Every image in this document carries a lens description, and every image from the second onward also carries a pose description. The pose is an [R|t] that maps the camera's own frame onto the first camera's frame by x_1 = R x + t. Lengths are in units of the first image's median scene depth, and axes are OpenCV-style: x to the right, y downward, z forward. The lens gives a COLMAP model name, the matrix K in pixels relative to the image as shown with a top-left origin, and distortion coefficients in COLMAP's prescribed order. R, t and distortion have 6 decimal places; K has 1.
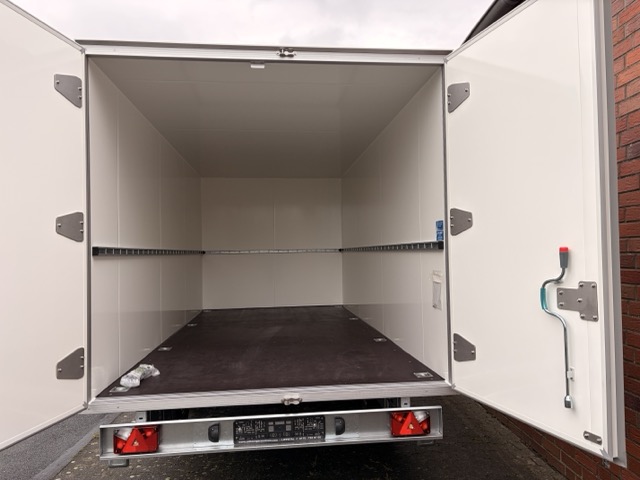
lens RADIAL K [[478.2, 0, 319.2], [0, 478.2, 243.7], [0, 0, 1]] dist [0.087777, -0.088001]
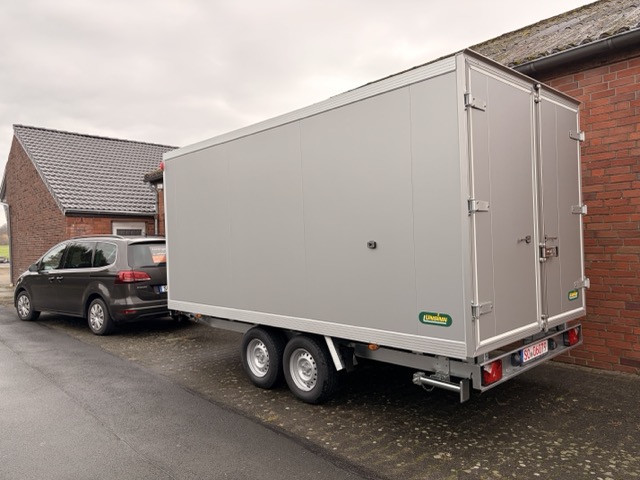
lens RADIAL K [[478.2, 0, 319.2], [0, 478.2, 243.7], [0, 0, 1]] dist [0.087777, -0.088001]
pose [[0.789784, -0.017371, 0.613139, -1.324944], [0.010650, 0.999837, 0.014608, 0.034095], [-0.613293, -0.005007, 0.789840, 0.235877]]
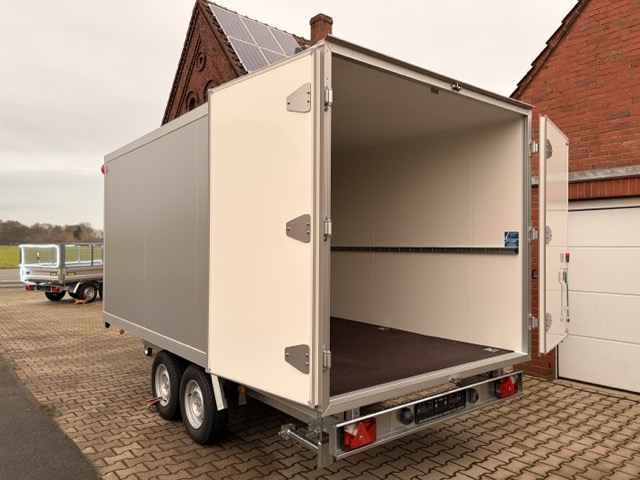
lens RADIAL K [[477.8, 0, 321.3], [0, 477.8, 241.9], [0, 0, 1]] dist [0.093828, -0.094685]
pose [[0.843823, 0.025843, 0.536000, -0.881755], [-0.030103, 0.999546, -0.000801, -0.003468], [-0.535777, -0.015459, 0.844218, 0.155051]]
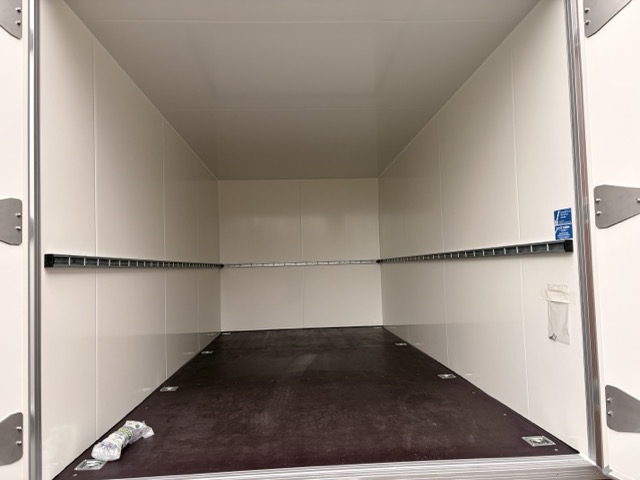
lens RADIAL K [[478.2, 0, 319.2], [0, 478.2, 243.7], [0, 0, 1]] dist [0.087777, -0.088001]
pose [[0.998900, -0.014126, -0.044707, -0.054611], [0.012762, 0.999448, -0.030661, 0.015633], [0.045115, 0.030057, 0.998530, 0.308265]]
